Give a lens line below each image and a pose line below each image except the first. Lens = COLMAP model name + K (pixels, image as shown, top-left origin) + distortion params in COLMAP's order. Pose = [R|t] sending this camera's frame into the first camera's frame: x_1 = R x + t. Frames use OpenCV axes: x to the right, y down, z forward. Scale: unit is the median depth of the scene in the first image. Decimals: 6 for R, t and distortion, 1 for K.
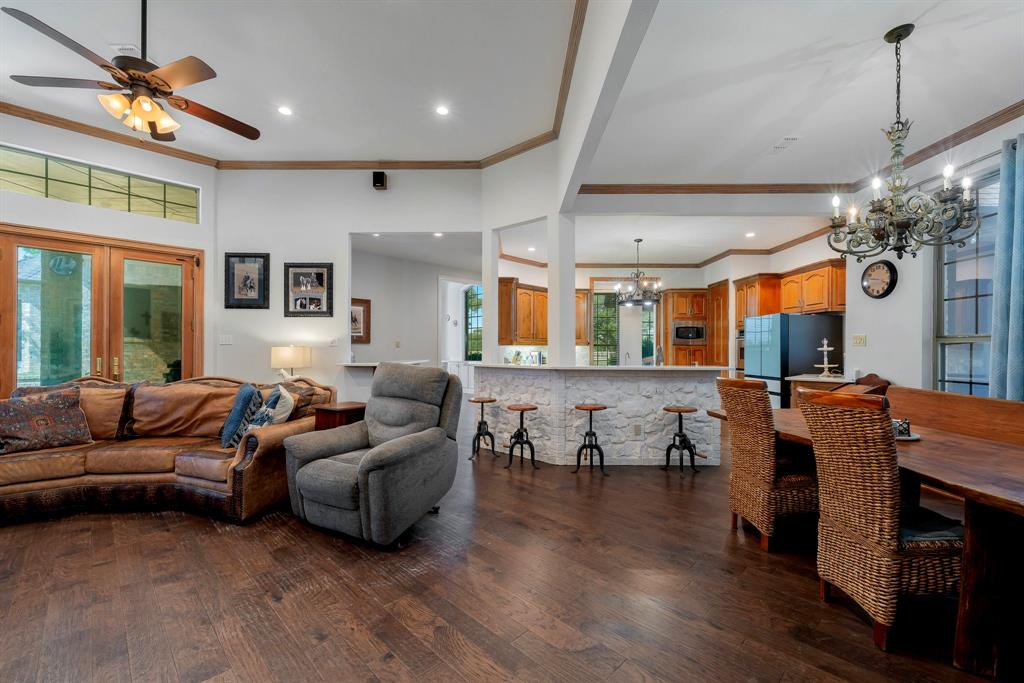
lens RADIAL K [[431.5, 0, 512.0], [0, 431.5, 341.5], [0, 0, 1]] dist [-0.000073, 0.000021]
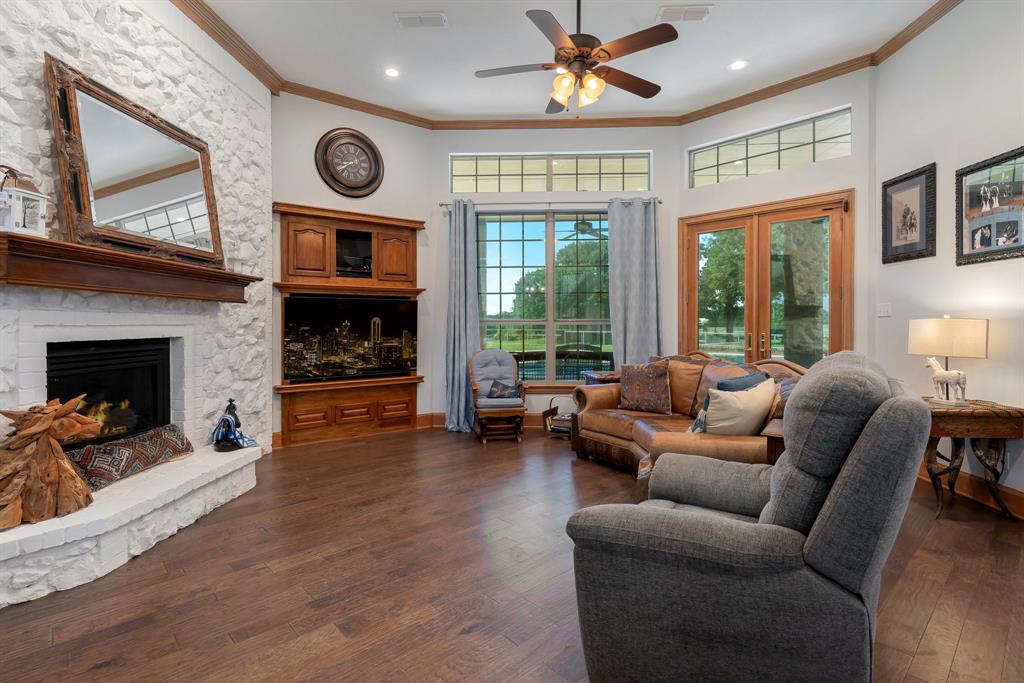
lens RADIAL K [[496.6, 0, 510.3], [0, 496.6, 325.2], [0, 0, 1]] dist [0.002065, 0.000325]
pose [[-0.039710, 0.001894, -0.999209, 0.152050], [0.022922, 0.999737, 0.000984, 0.007000], [0.998948, -0.022865, -0.039743, 0.436569]]
